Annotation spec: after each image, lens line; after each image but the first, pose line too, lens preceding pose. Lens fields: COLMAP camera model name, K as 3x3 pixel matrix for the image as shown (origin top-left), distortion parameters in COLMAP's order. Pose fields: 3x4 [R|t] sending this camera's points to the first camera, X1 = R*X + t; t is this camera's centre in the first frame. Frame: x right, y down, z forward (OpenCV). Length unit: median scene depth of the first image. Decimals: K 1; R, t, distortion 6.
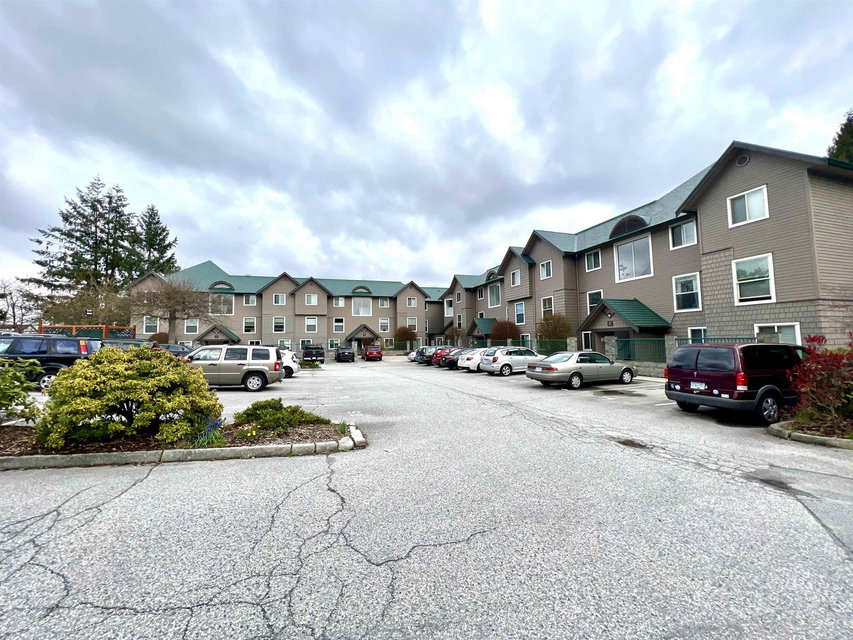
lens RADIAL K [[342.0, 0, 428.2], [0, 342.0, 317.6], [0, 0, 1]] dist [-0.001083, -0.000069]
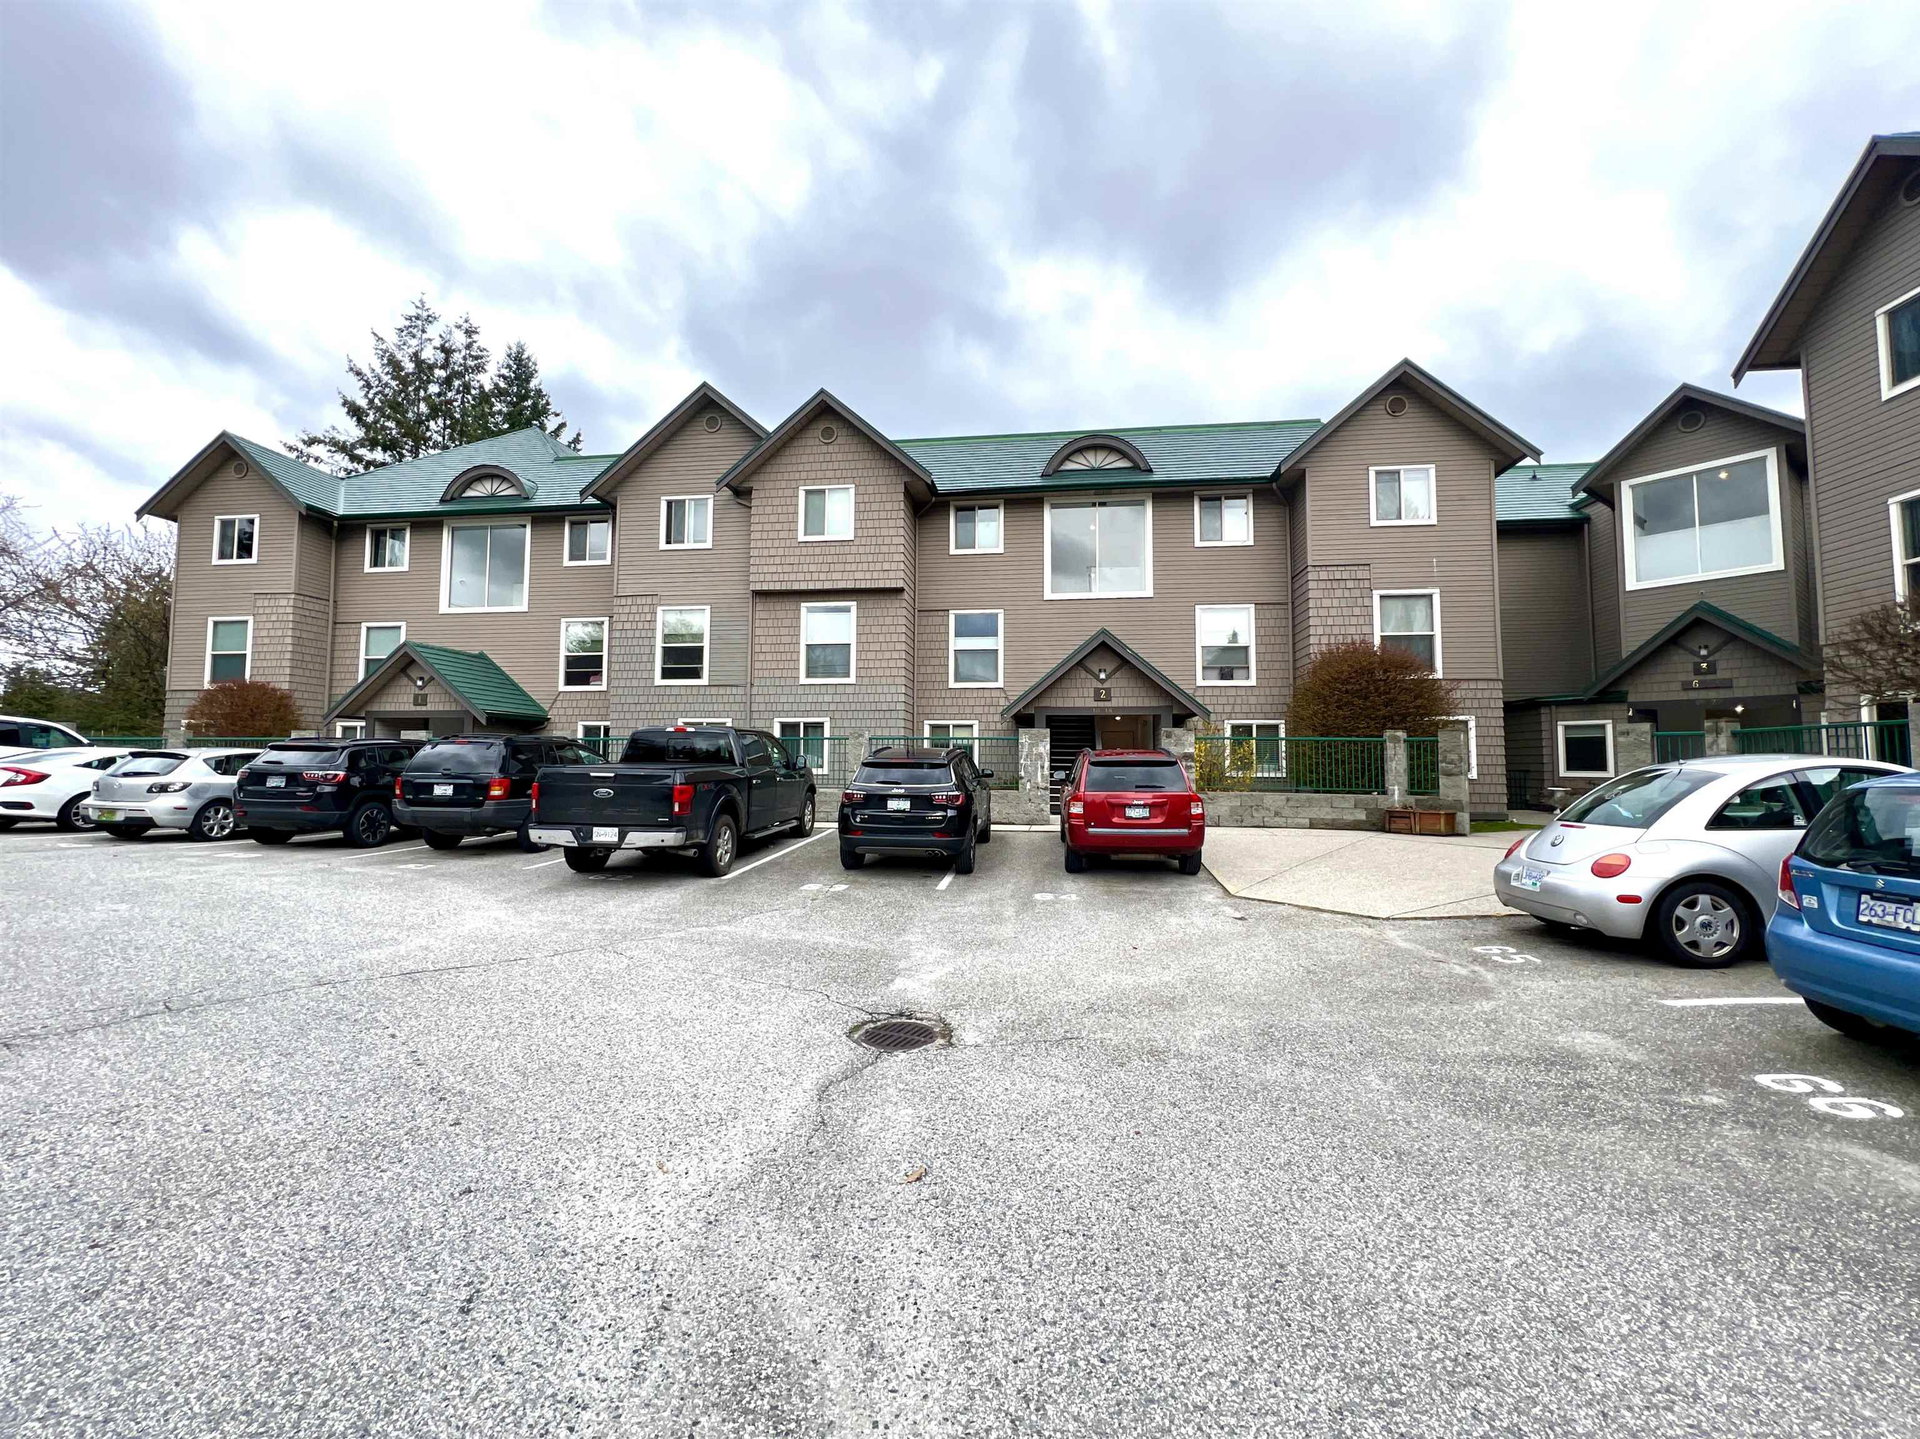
lens RADIAL K [[774.1, 0, 964.9], [0, 774.1, 713.4], [0, 0, 1]] dist [-0.000605, -0.000021]
pose [[0.895522, -0.008600, -0.444935, -0.073832], [0.008700, 0.999961, -0.001817, 0.057716], [0.444933, -0.002243, 0.895561, 0.600514]]
